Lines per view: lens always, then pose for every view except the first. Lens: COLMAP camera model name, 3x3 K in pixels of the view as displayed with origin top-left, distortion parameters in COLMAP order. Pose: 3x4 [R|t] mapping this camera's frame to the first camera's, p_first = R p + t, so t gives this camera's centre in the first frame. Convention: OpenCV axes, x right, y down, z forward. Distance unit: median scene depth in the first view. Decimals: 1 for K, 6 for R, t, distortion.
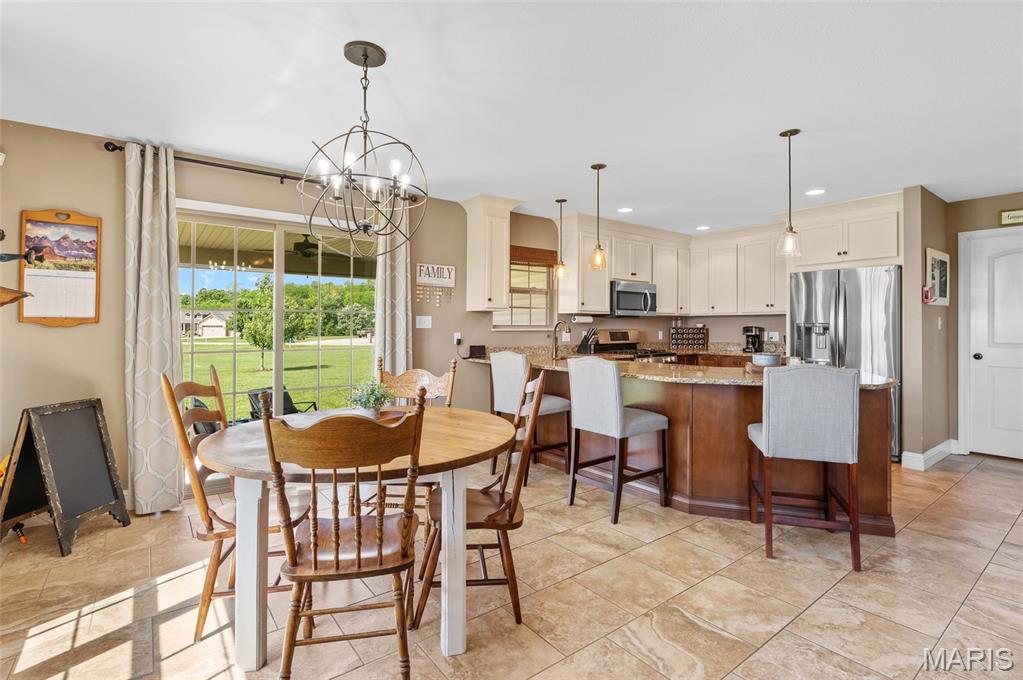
lens RADIAL K [[483.9, 0, 509.1], [0, 483.9, 324.5], [0, 0, 1]] dist [-0.009742, -0.000218]
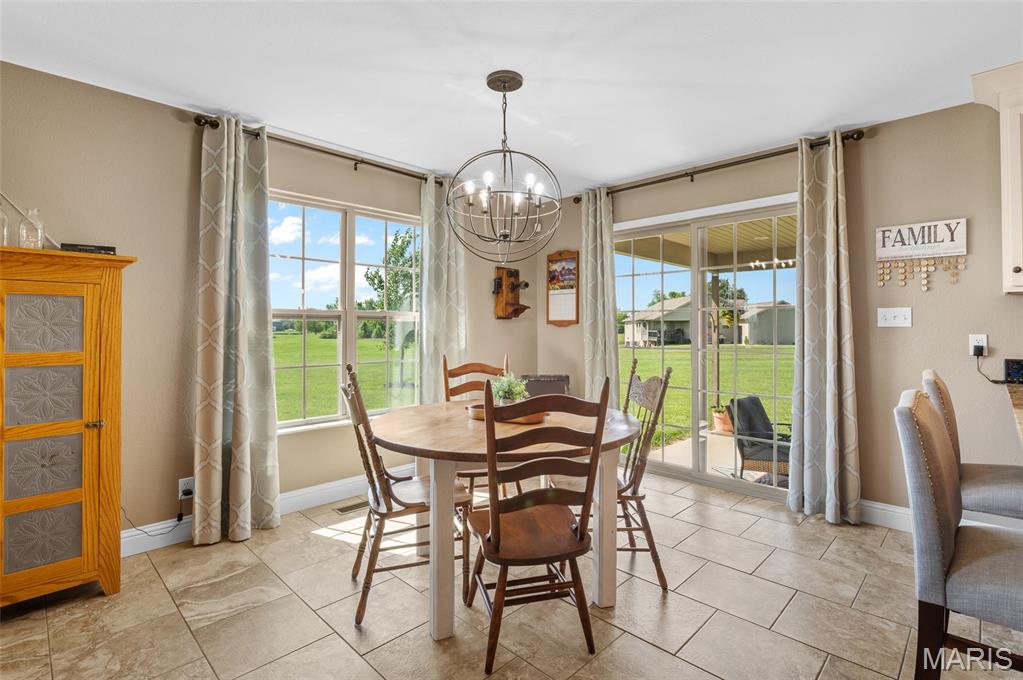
lens RADIAL K [[483.9, 0, 509.1], [0, 483.9, 324.5], [0, 0, 1]] dist [-0.009742, -0.000218]
pose [[0.142687, -0.007889, -0.989736, 0.384452], [0.008662, 0.999940, -0.006721, 0.004755], [0.989730, -0.007614, 0.142747, 0.404127]]
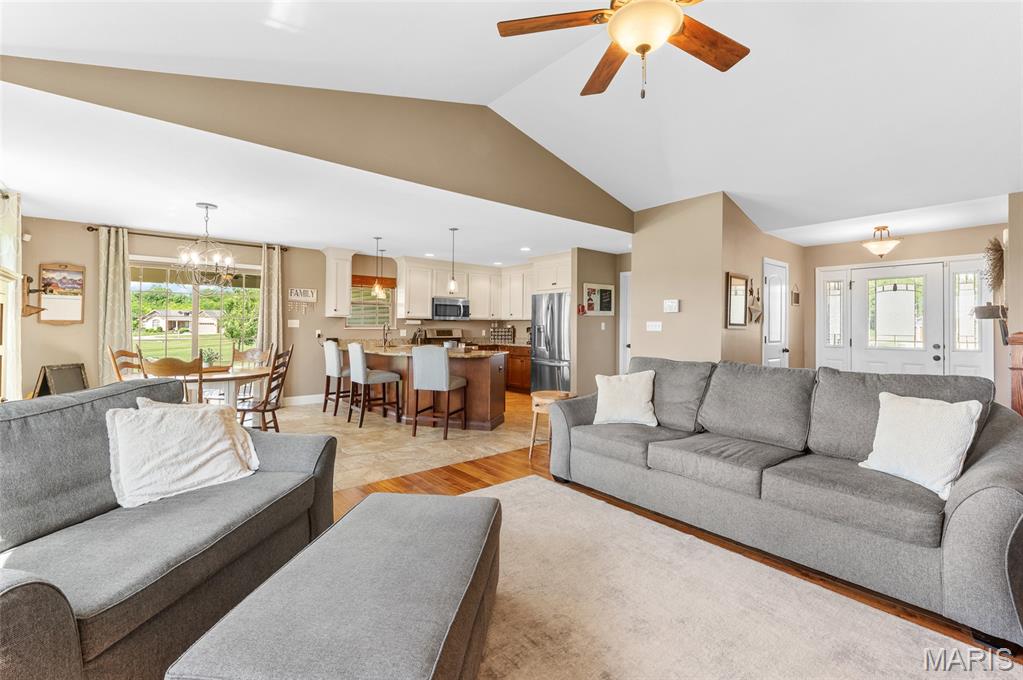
lens RADIAL K [[439.1, 0, 509.5], [0, 439.1, 323.8], [0, 0, 1]] dist [-0.000945, -0.000074]
pose [[0.998760, 0.006962, 0.049296, 0.485711], [-0.006994, 0.999975, 0.000476, -0.009773], [-0.049292, -0.000821, 0.998784, -0.532013]]
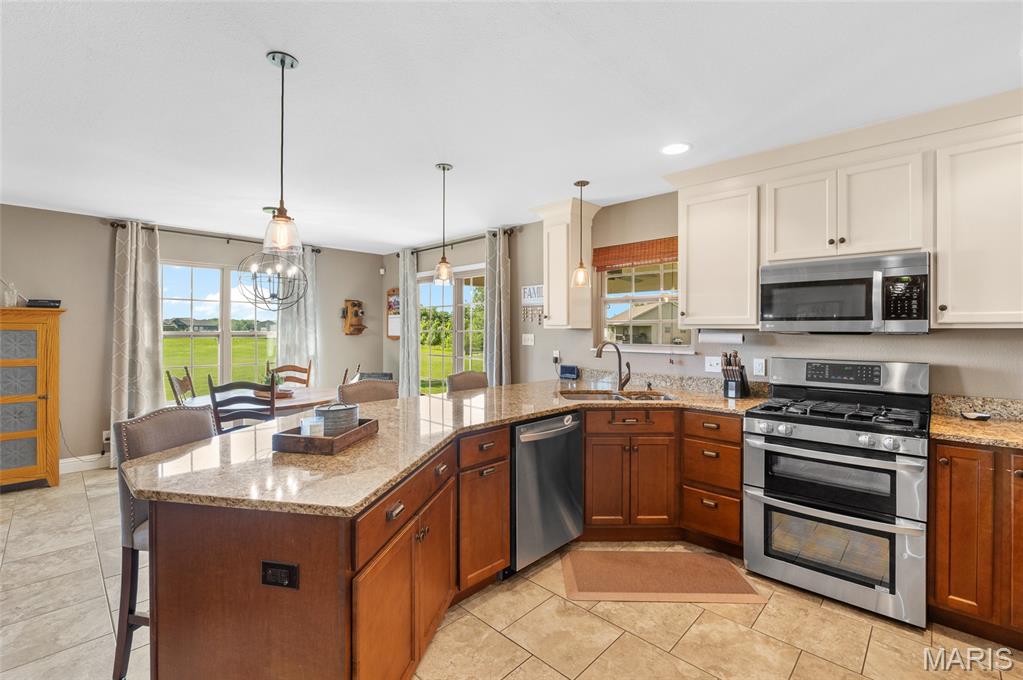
lens RADIAL K [[443.2, 0, 513.5], [0, 443.2, 331.3], [0, 0, 1]] dist [-0.015141, -0.000591]
pose [[0.160249, 0.001537, -0.987075, 0.807962], [0.003722, 0.999991, 0.002161, -0.025886], [0.987070, -0.004020, 0.160242, 0.810155]]
